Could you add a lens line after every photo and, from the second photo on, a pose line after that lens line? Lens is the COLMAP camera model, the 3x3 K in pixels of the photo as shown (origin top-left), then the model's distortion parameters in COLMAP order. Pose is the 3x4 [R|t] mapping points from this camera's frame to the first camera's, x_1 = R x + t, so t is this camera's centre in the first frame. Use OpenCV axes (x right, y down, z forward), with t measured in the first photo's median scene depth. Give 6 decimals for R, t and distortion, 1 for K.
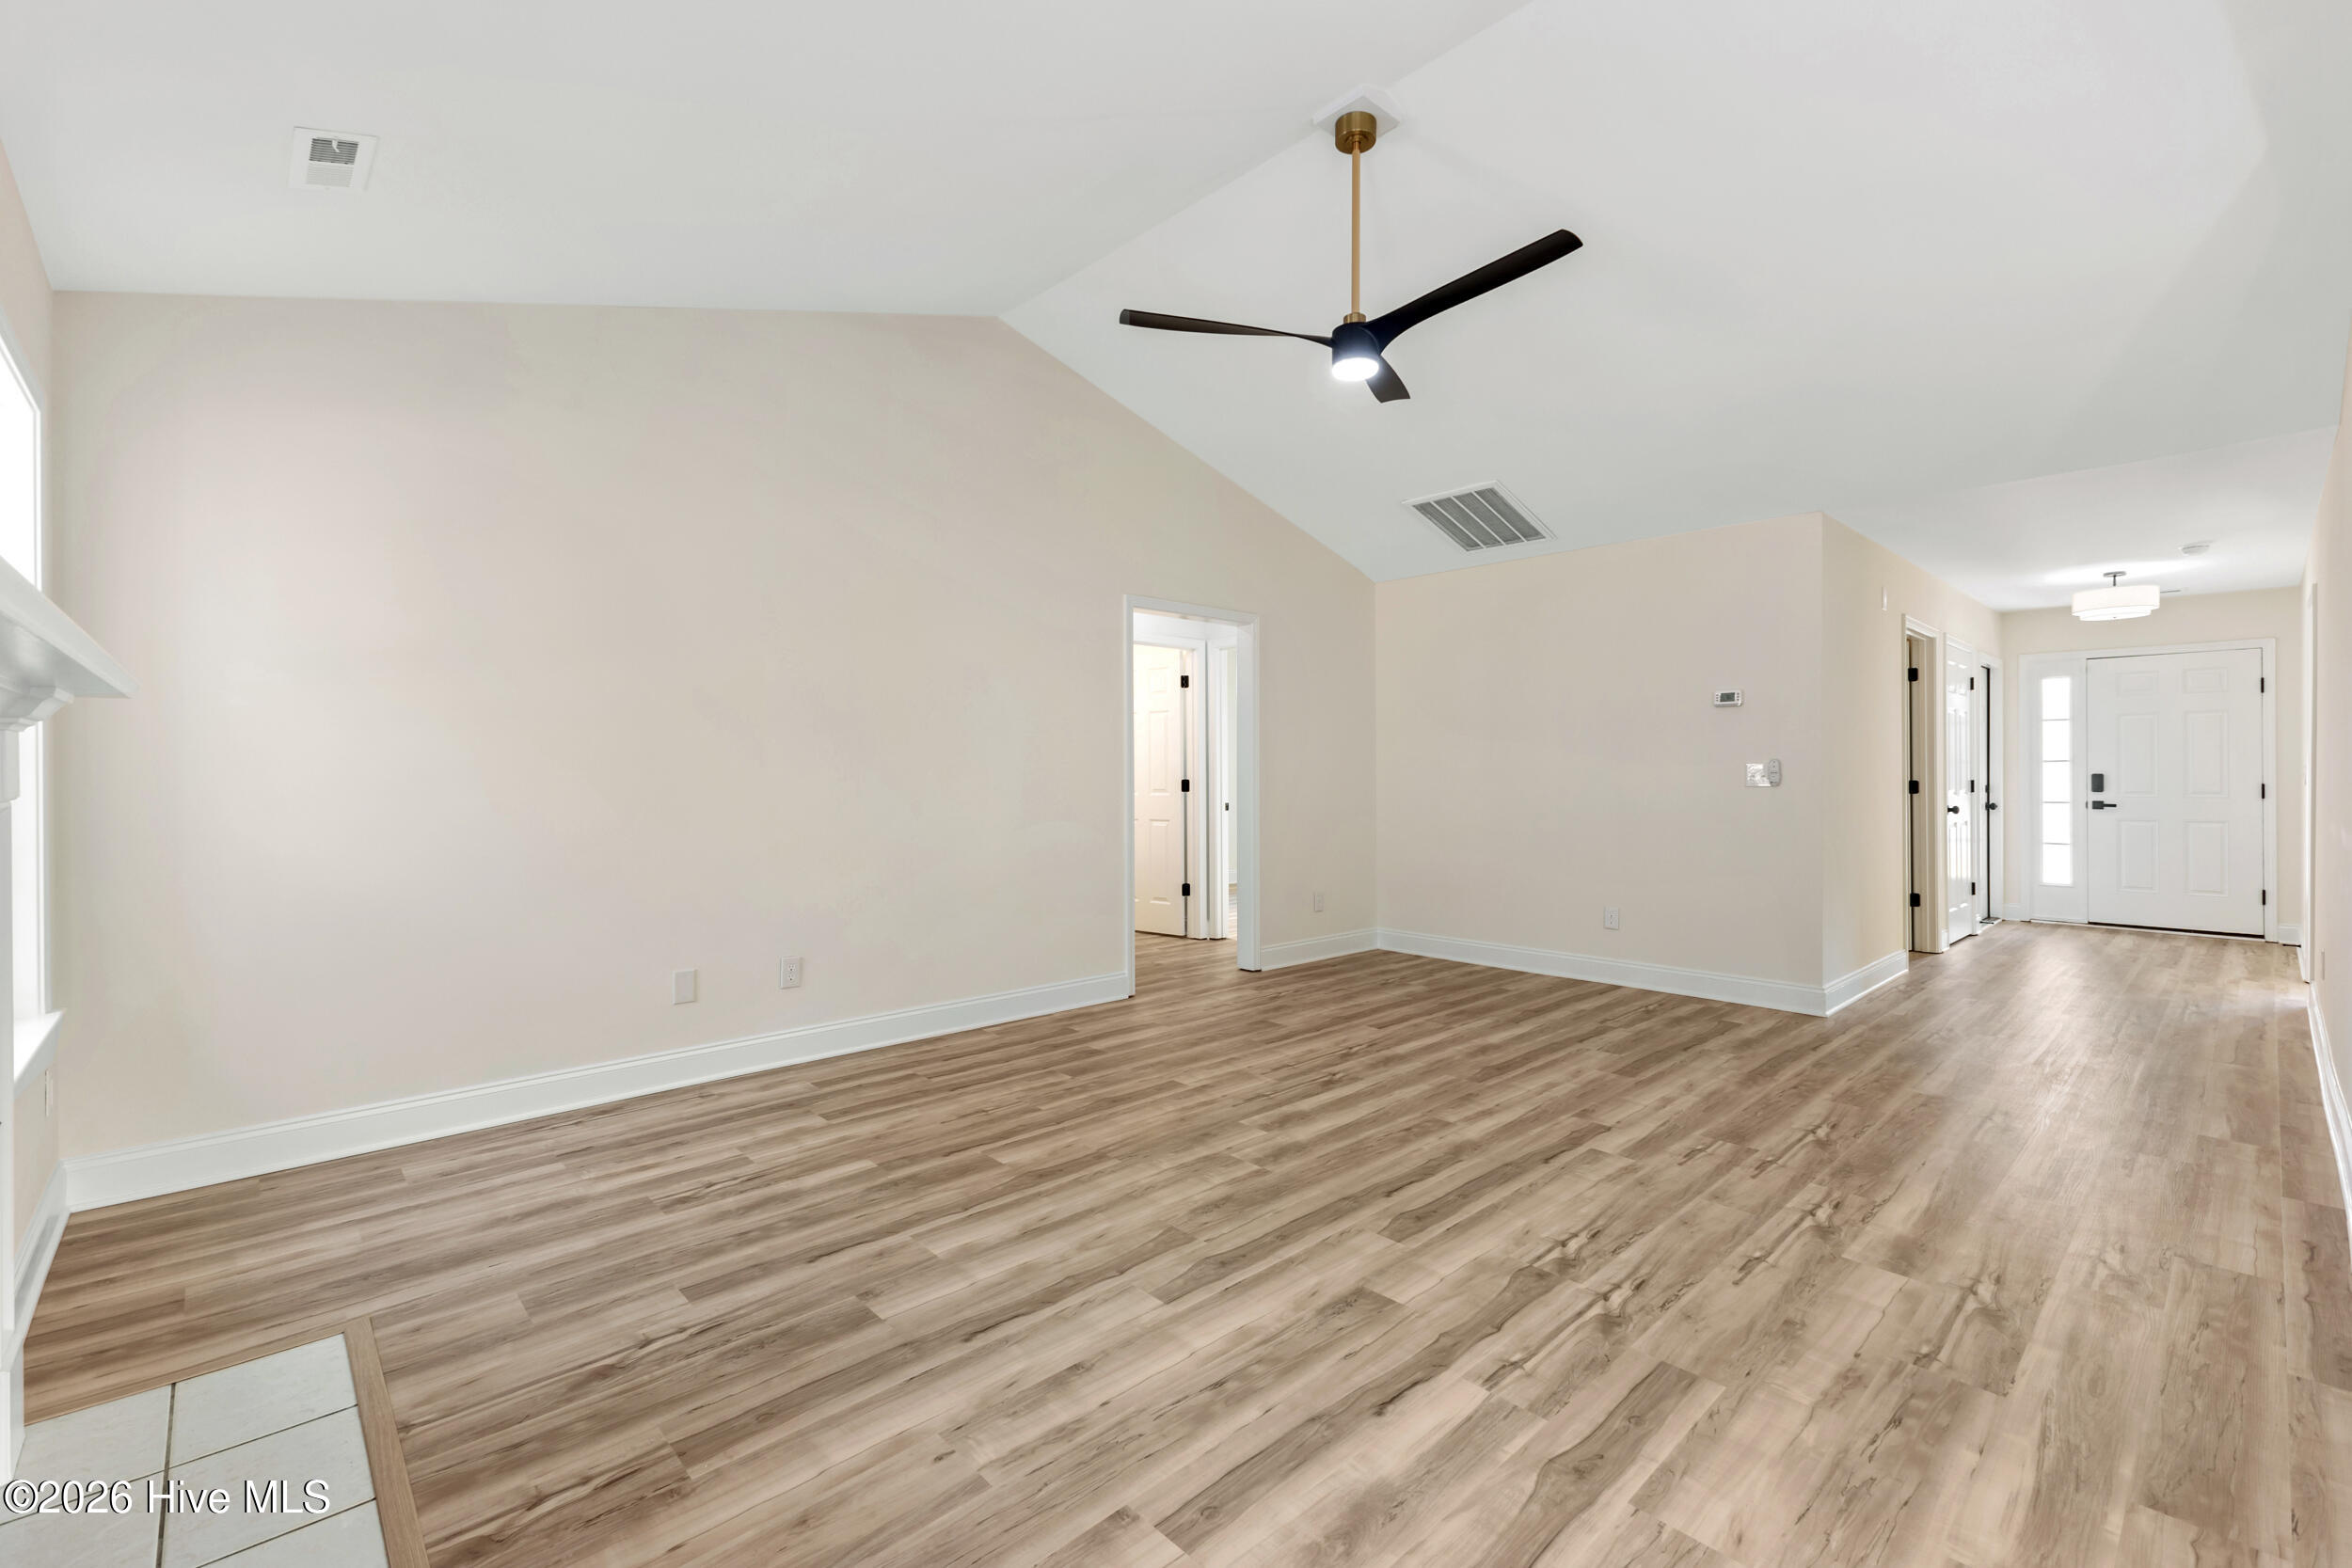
lens RADIAL K [[1006.3, 0, 1192.0], [0, 1006.3, 776.8], [0, 0, 1]] dist [0.001803, -0.000206]
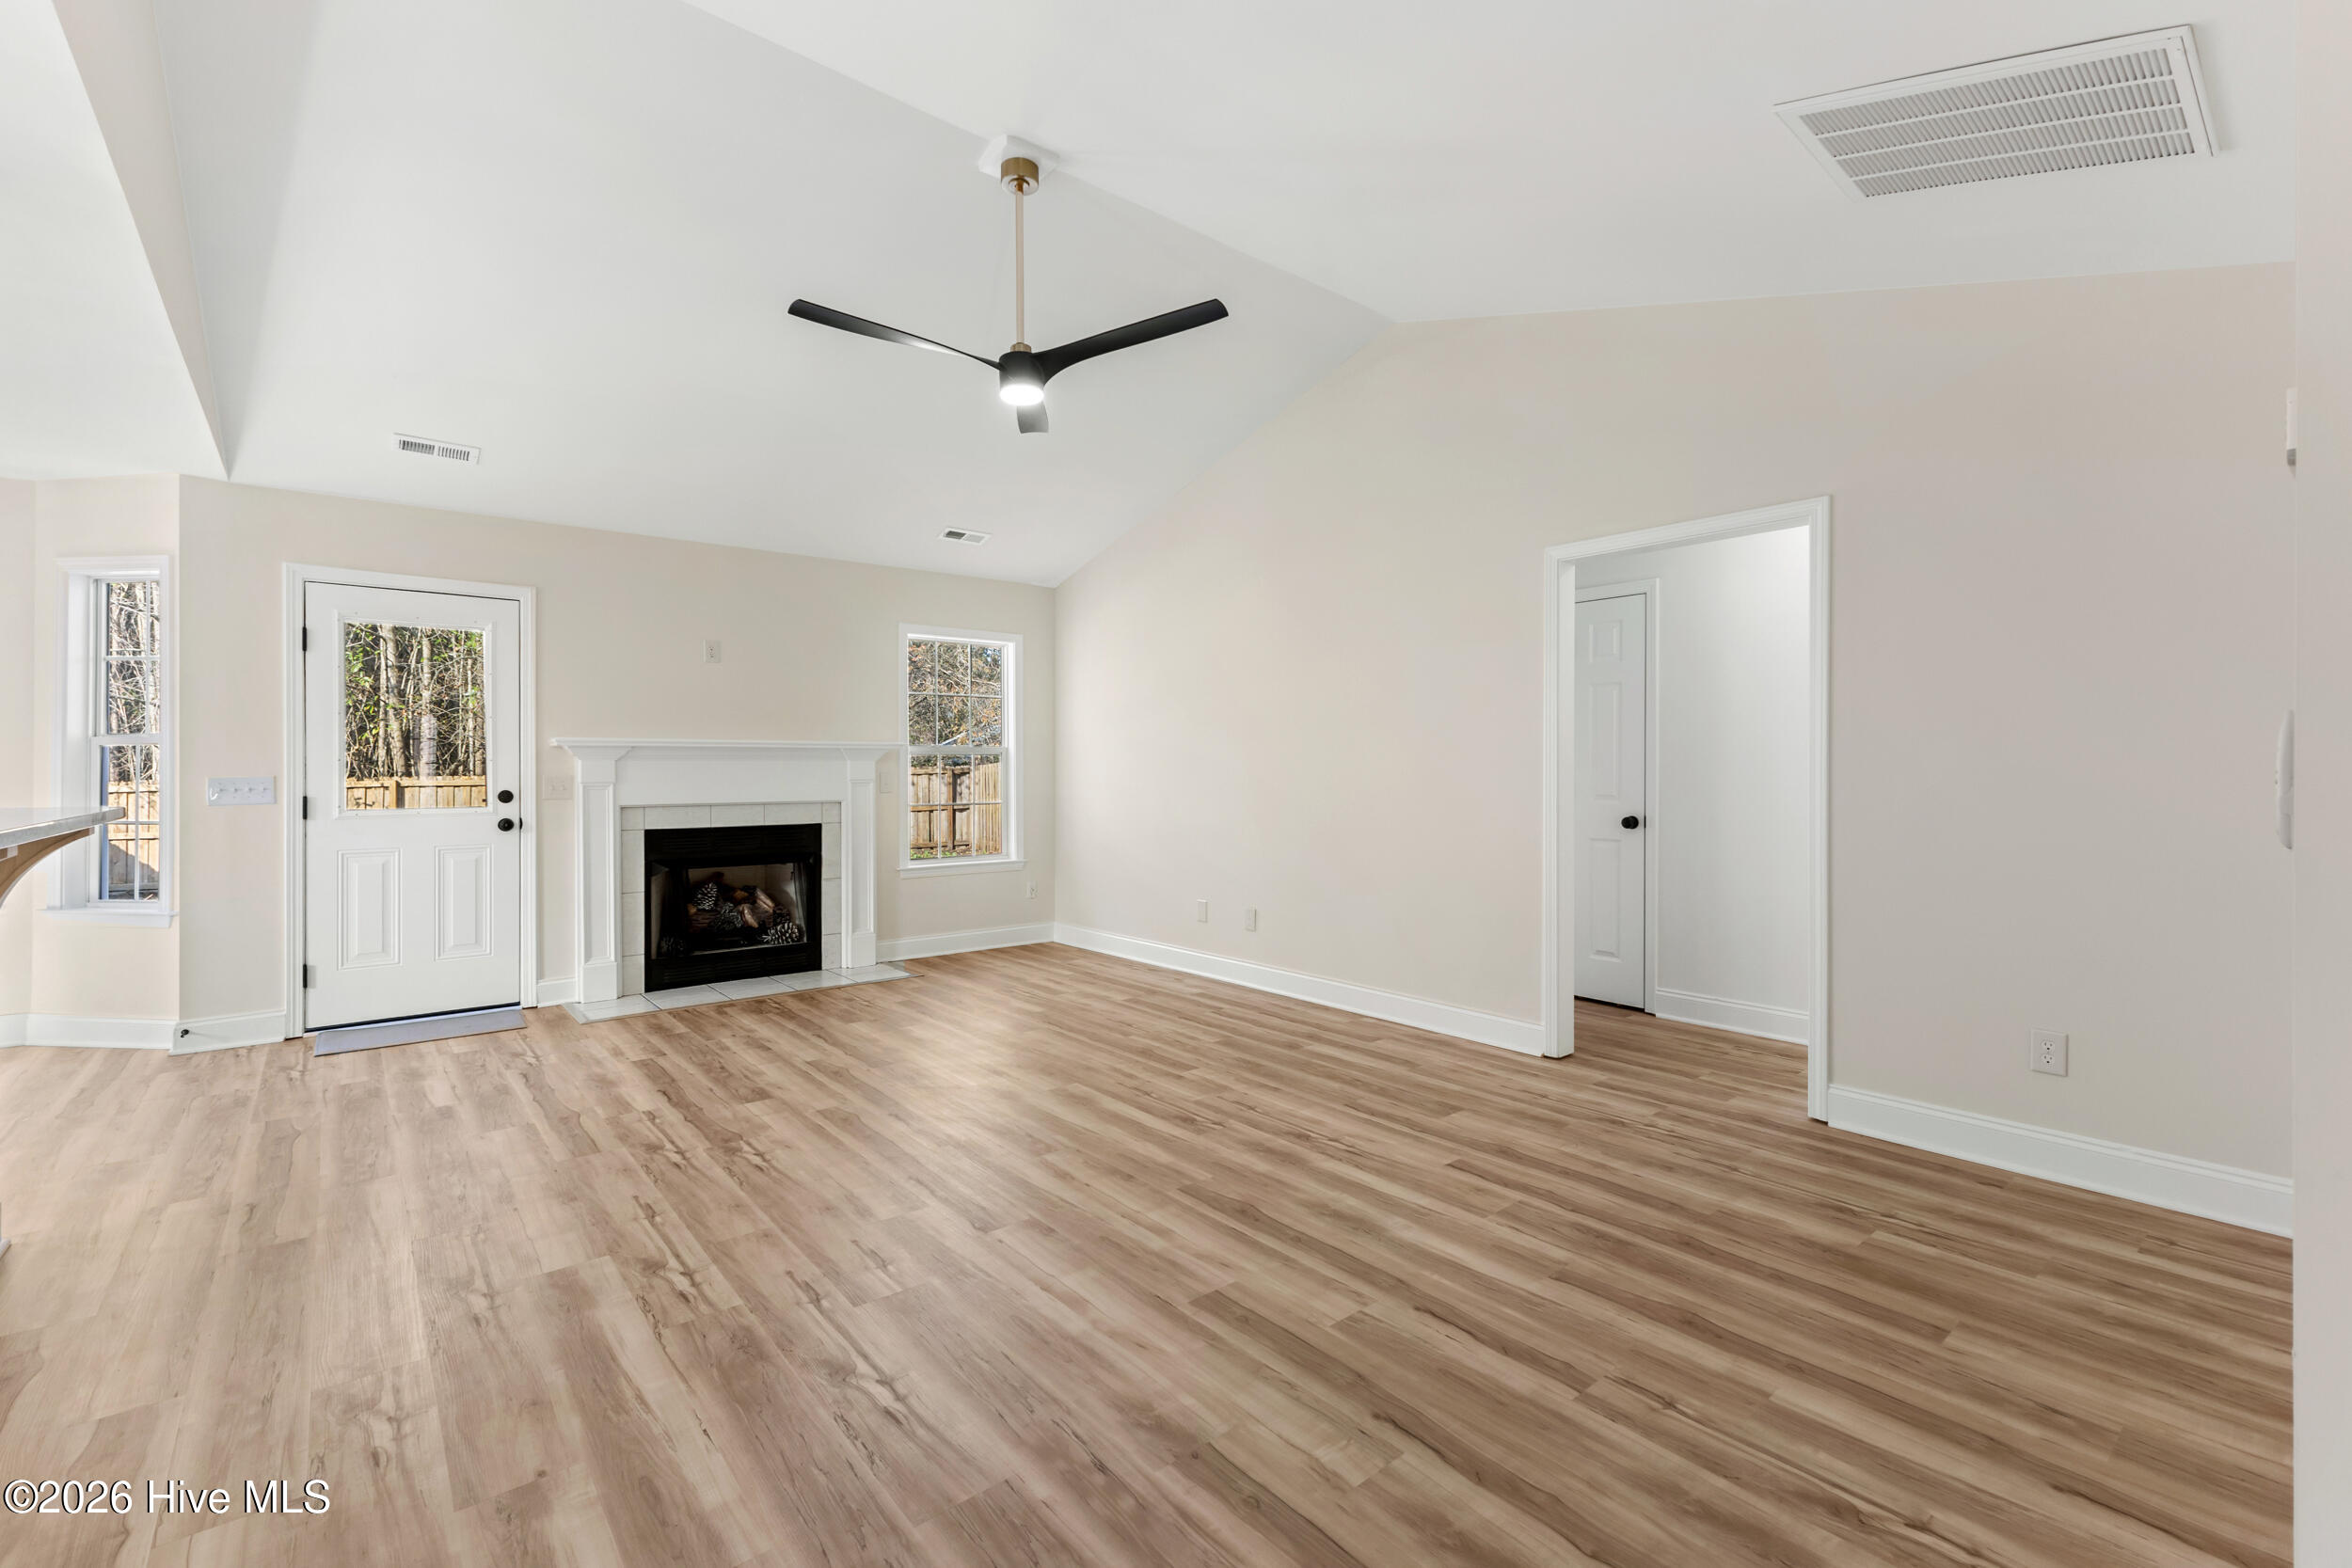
lens RADIAL K [[1006.3, 0, 1192.0], [0, 1006.3, 776.8], [0, 0, 1]] dist [0.001803, -0.000206]
pose [[-0.051370, 0.007844, -0.998649, 1.171297], [-0.005115, 0.999954, 0.008117, -0.015986], [0.998667, 0.005525, -0.051327, 1.177681]]
